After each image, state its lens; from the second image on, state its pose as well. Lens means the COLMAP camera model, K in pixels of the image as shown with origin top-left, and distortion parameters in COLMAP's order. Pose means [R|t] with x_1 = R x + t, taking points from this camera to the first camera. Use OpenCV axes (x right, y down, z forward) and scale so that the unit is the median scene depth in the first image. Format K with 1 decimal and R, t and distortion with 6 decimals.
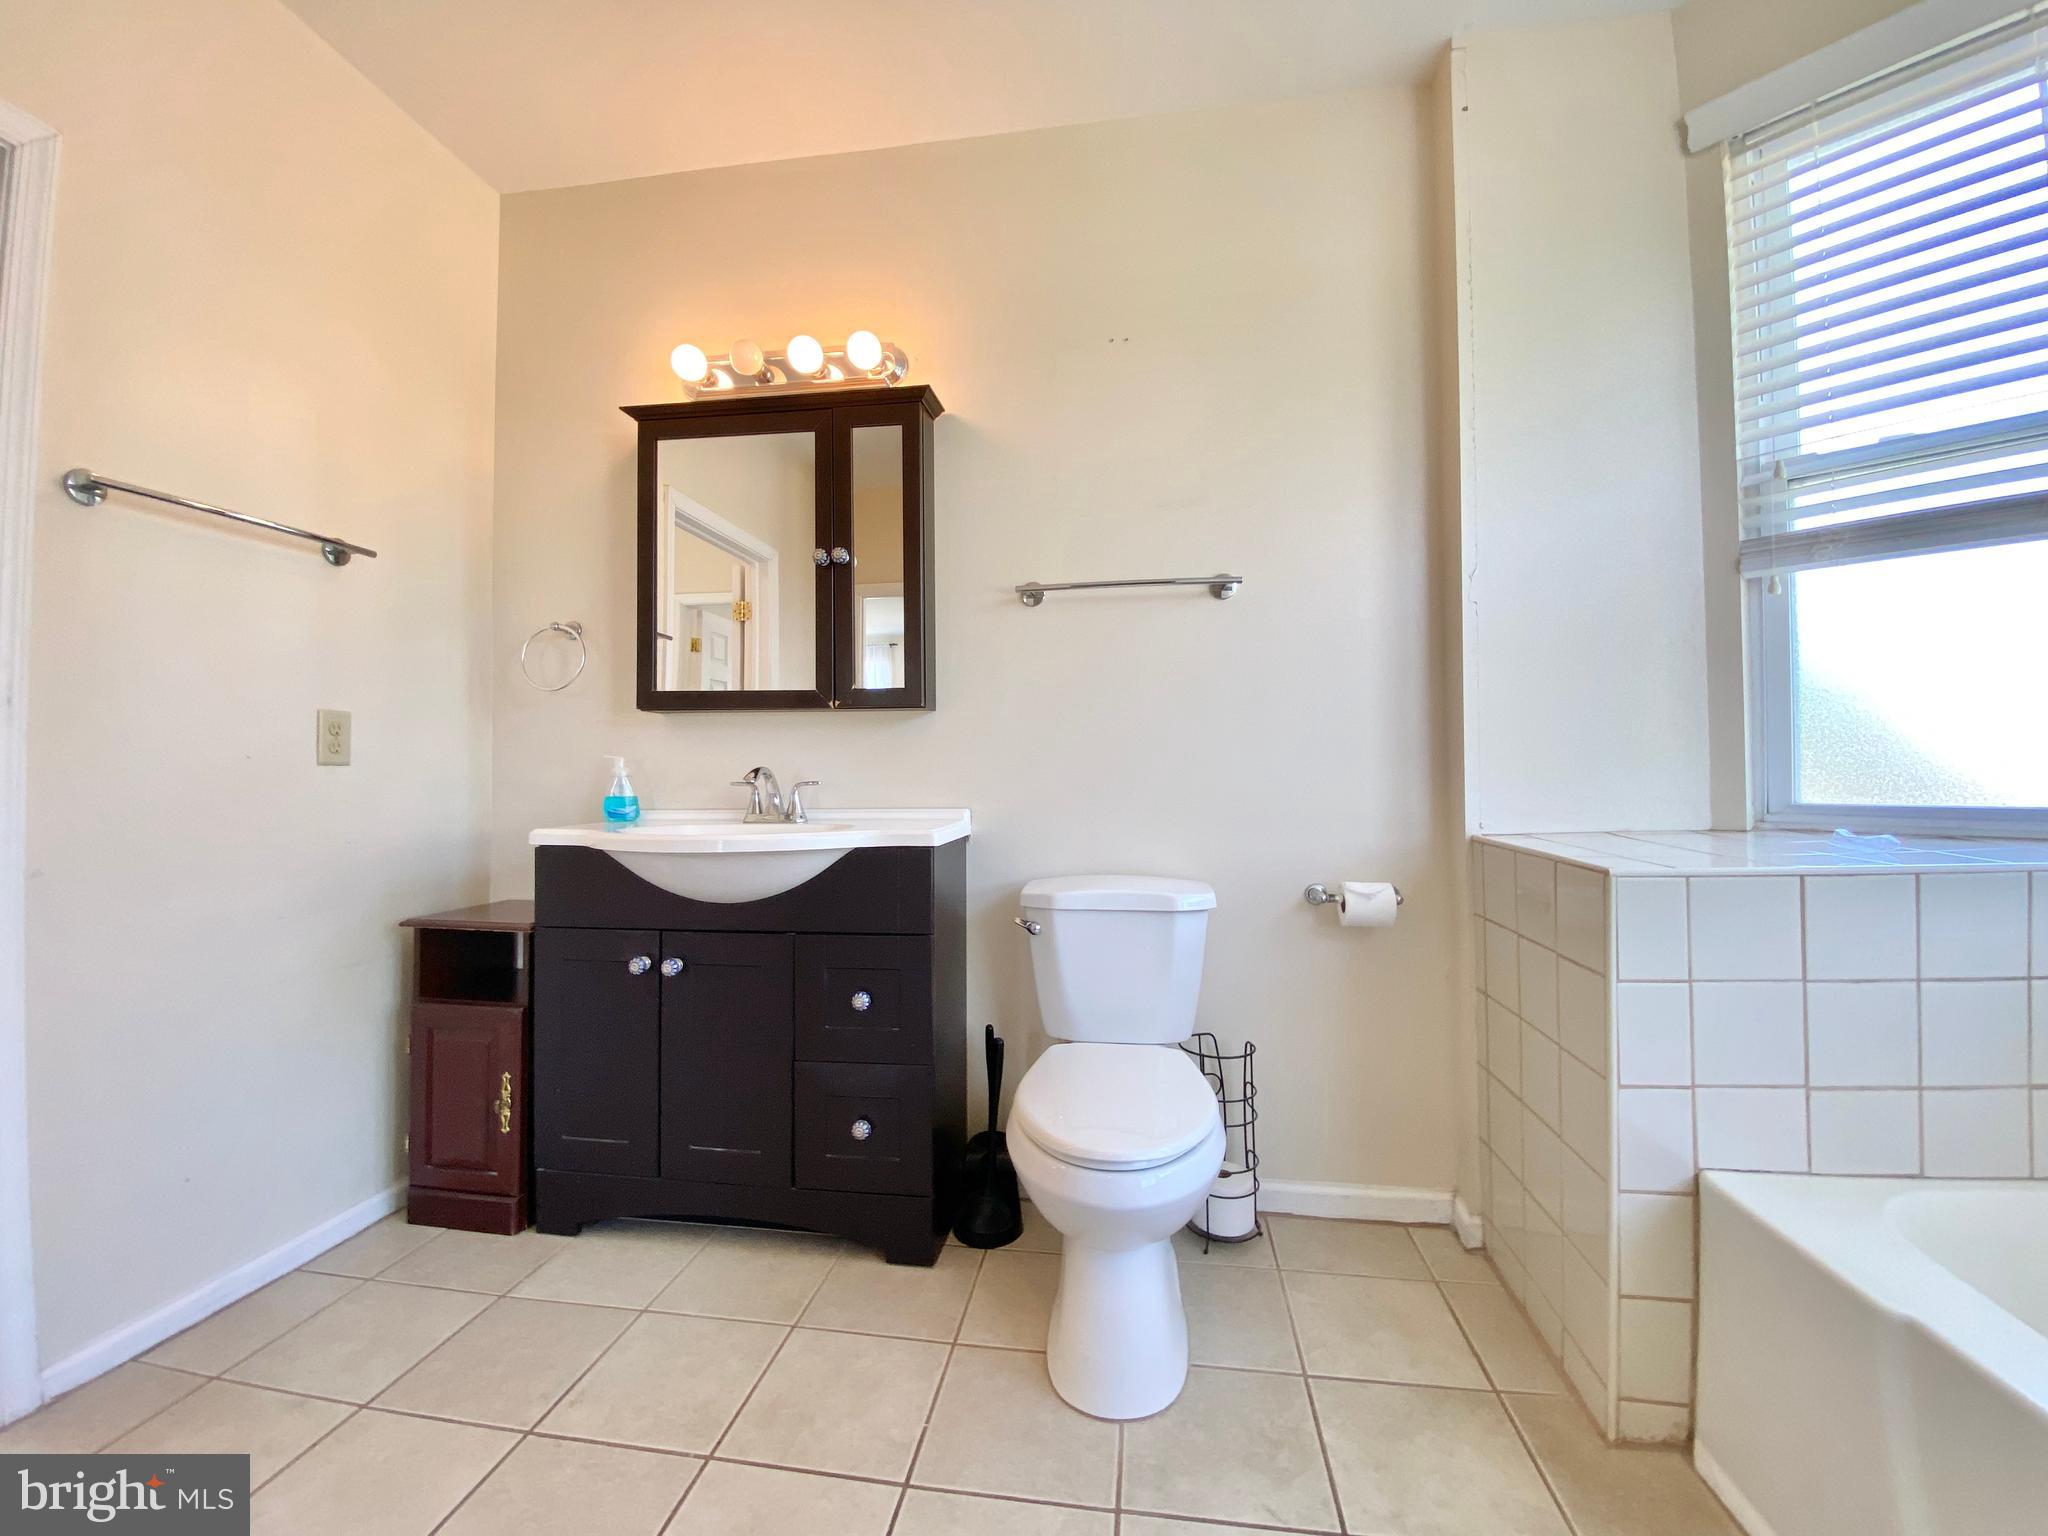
lens RADIAL K [[837.7, 0, 1021.9], [0, 837.7, 759.6], [0, 0, 1]] dist [0.014575, -0.015738]
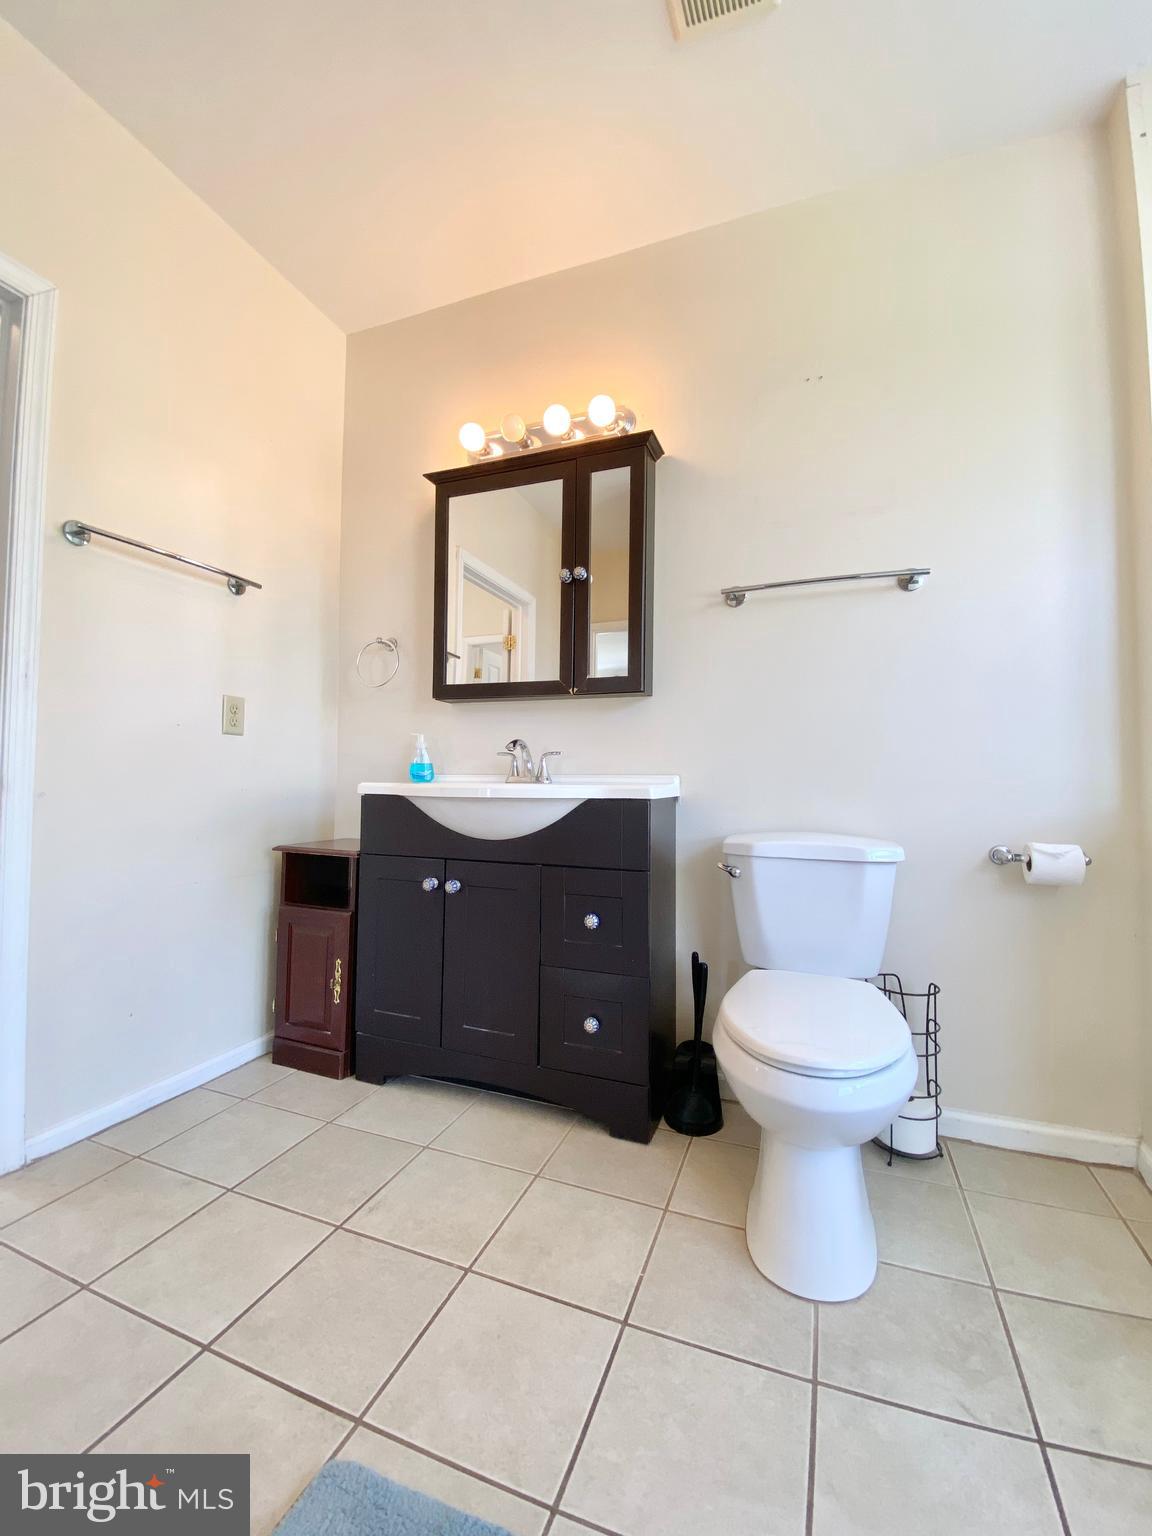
lens RADIAL K [[628.3, 0, 580.4], [0, 628.3, 765.7], [0, 0, 1]] dist [0.014575, -0.015738]
pose [[0.977347, 0.010810, -0.211367, -0.013697], [-0.012606, 0.999895, -0.007153, 0.058641], [0.211267, 0.009655, 0.977381, 0.075608]]
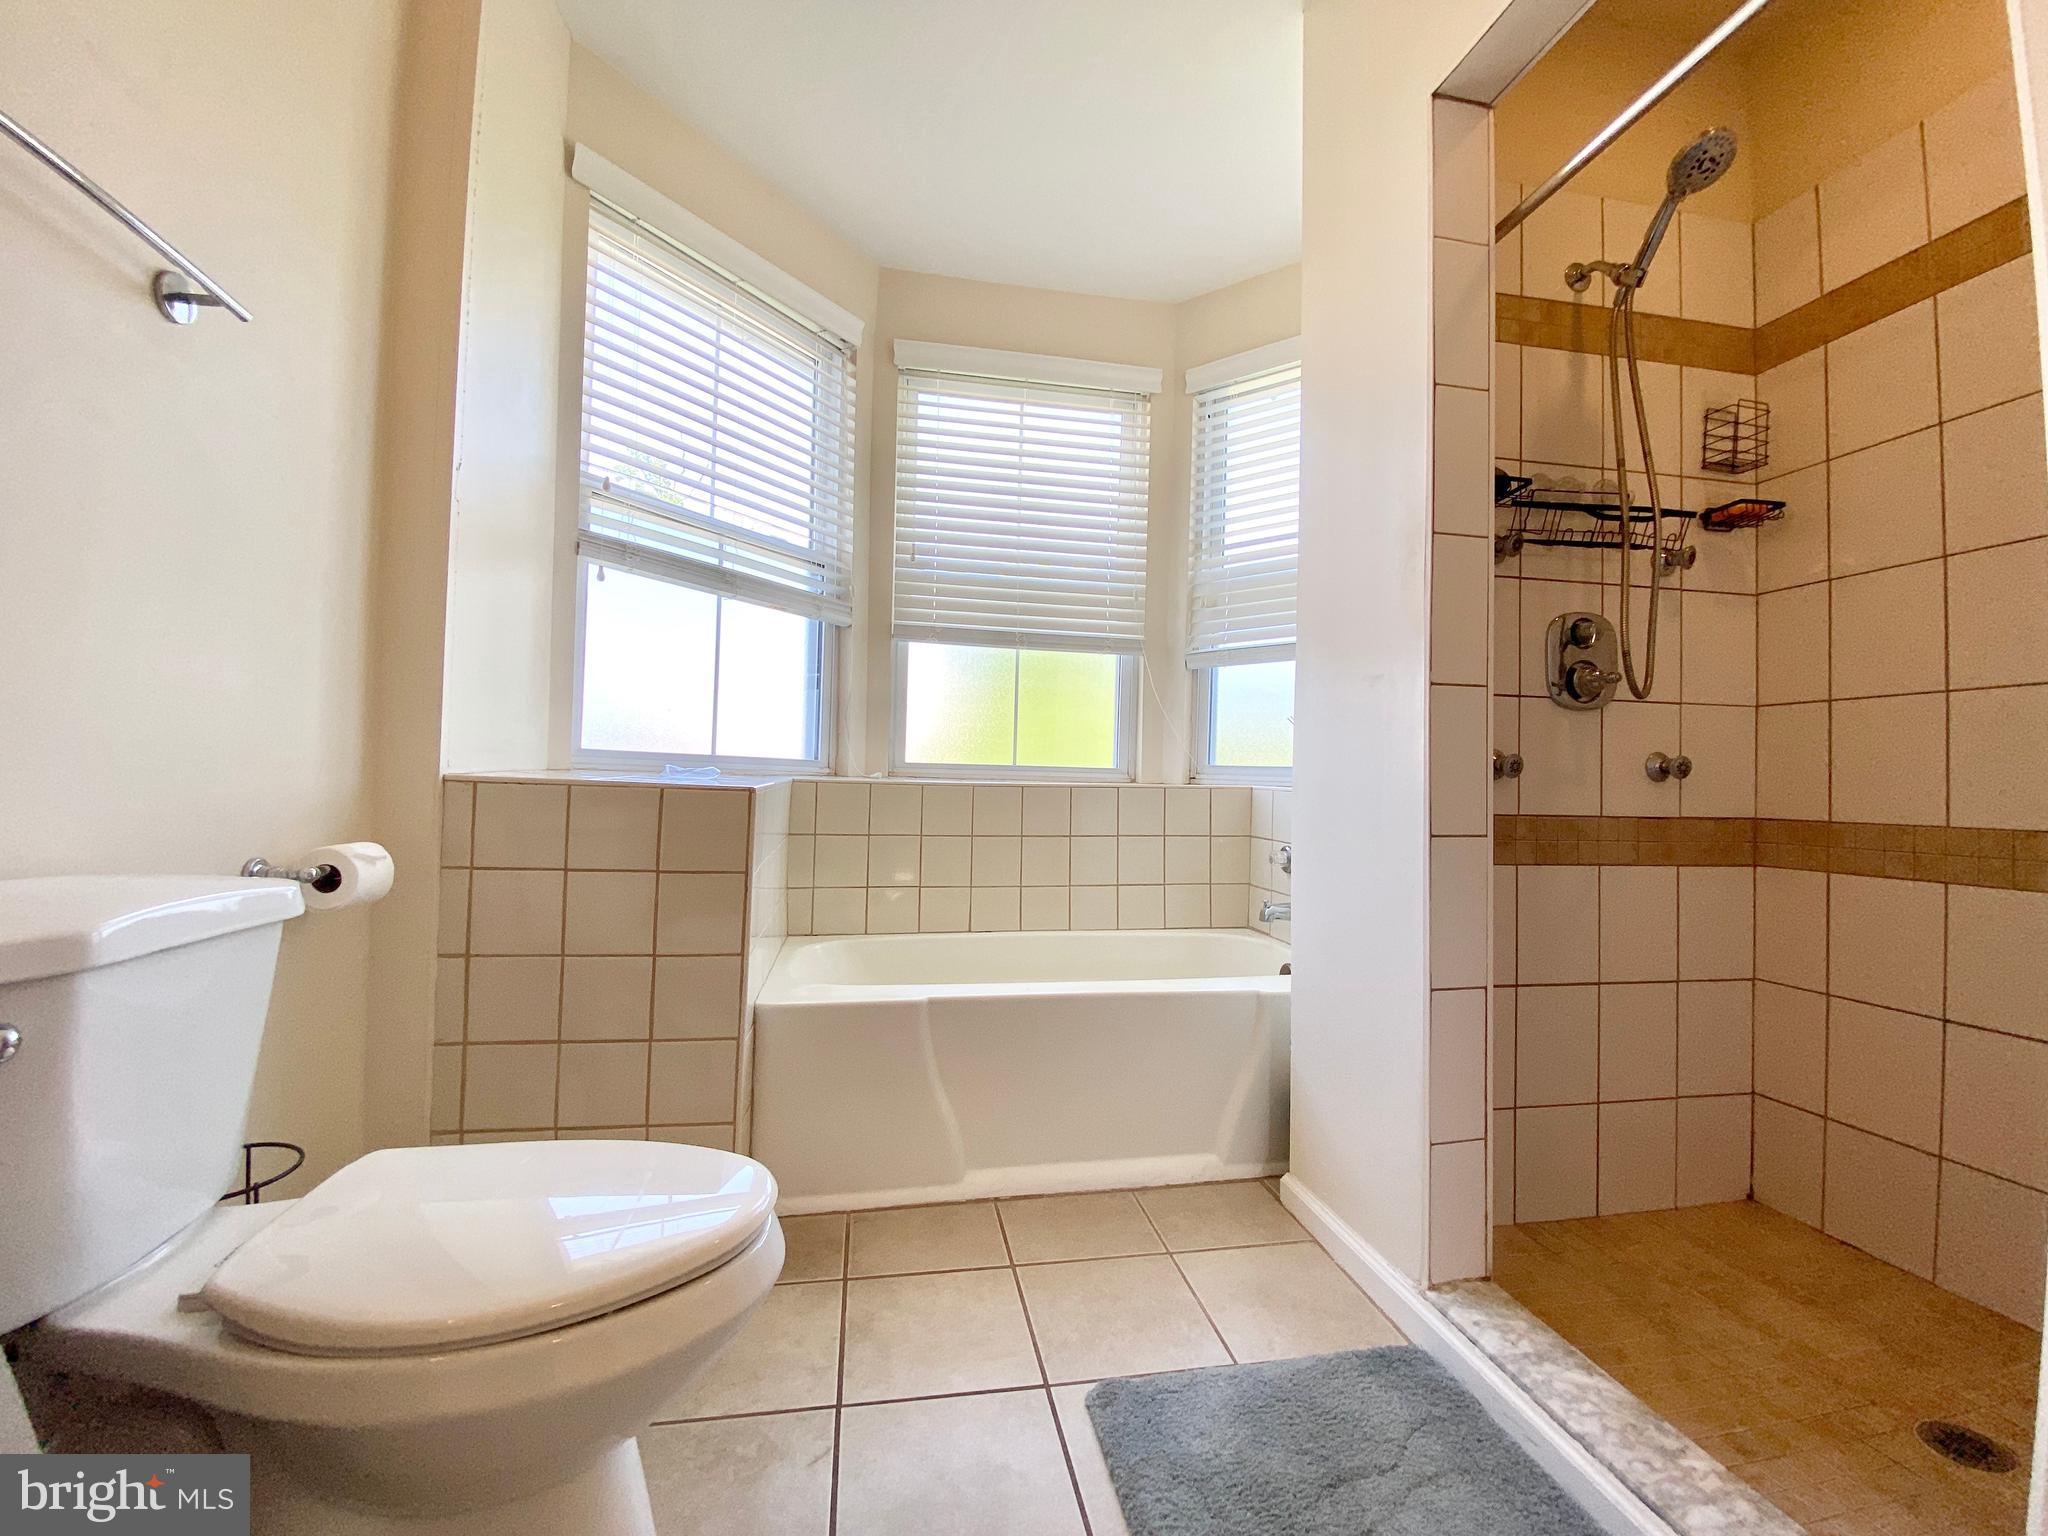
lens RADIAL K [[837.7, 0, 1023.8], [0, 837.7, 760.3], [0, 0, 1]] dist [0.014575, -0.015738]
pose [[-0.321953, 0.017931, 0.946586, -0.429591], [-0.037395, 0.998800, -0.031639, 0.077937], [-0.946017, -0.045584, -0.320896, 0.695302]]
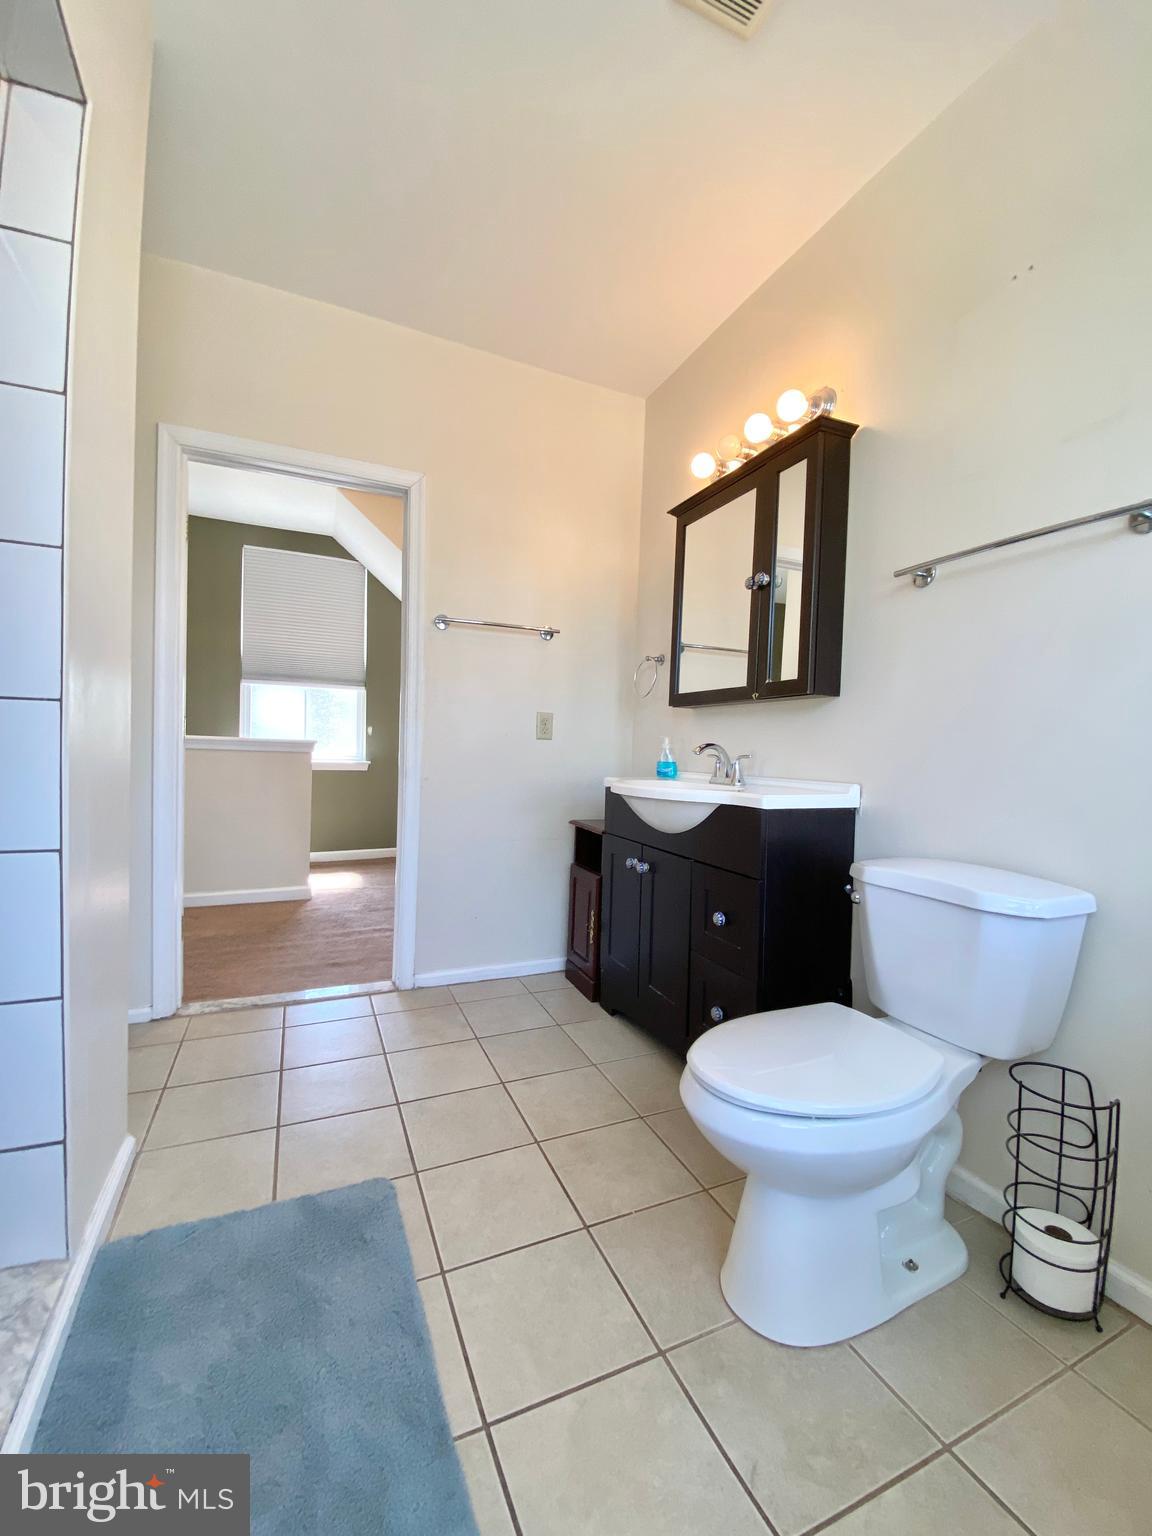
lens RADIAL K [[628.3, 0, 583.9], [0, 628.3, 765.0], [0, 0, 1]] dist [0.014575, -0.015738]
pose [[0.537577, 0.042071, -0.842165, 0.492360], [-0.015972, 0.999083, 0.039714, 0.006428], [0.843064, -0.007898, 0.537756, 0.264546]]
